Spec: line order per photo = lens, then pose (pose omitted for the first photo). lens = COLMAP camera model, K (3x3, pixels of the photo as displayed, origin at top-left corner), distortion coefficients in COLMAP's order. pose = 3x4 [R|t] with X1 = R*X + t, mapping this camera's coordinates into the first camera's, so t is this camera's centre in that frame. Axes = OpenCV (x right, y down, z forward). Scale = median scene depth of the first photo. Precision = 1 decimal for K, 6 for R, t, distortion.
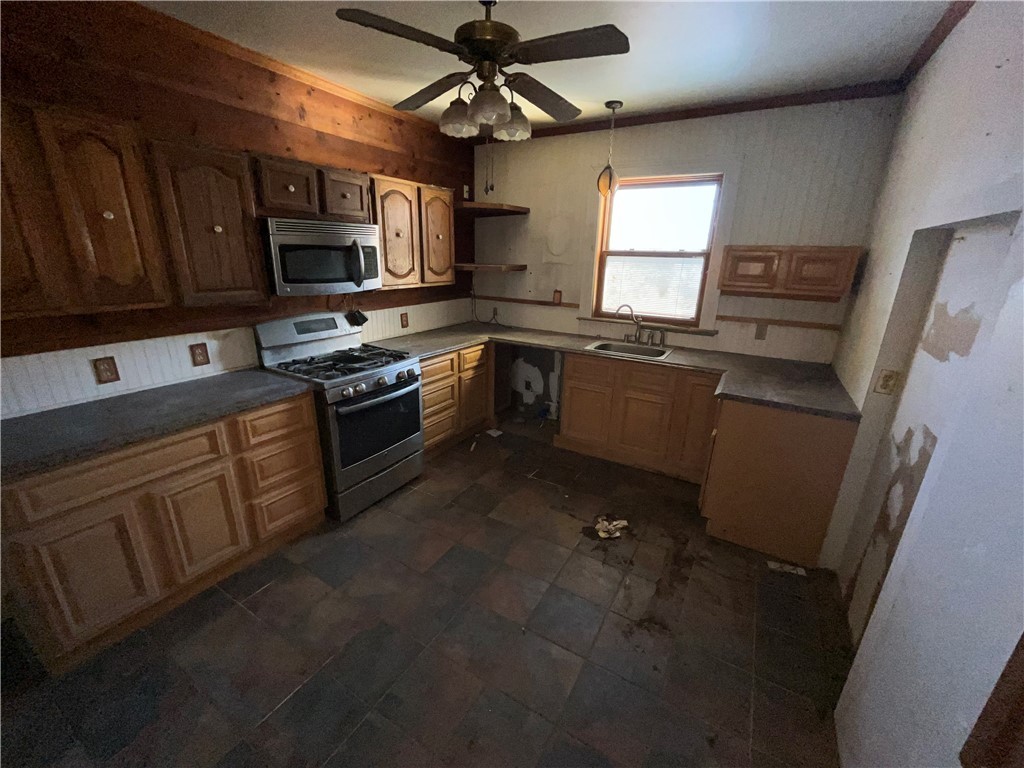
lens RADIAL K [[416.3, 0, 507.2], [0, 416.3, 388.3], [0, 0, 1]] dist [-0.002609, -0.000180]
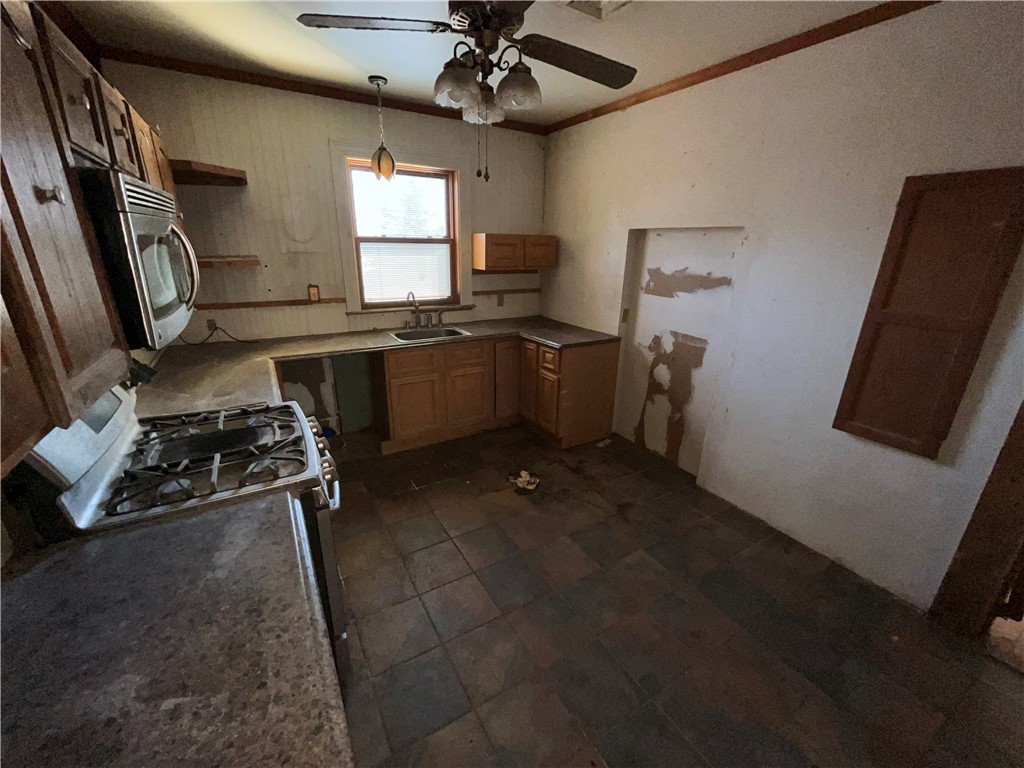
lens RADIAL K [[416.3, 0, 507.2], [0, 416.3, 388.3], [0, 0, 1]] dist [-0.002609, -0.000180]
pose [[0.476560, -0.301576, 0.825798, -0.508089], [0.265059, 0.944901, 0.192108, -0.112091], [-0.838233, 0.127334, 0.530238, 0.301415]]
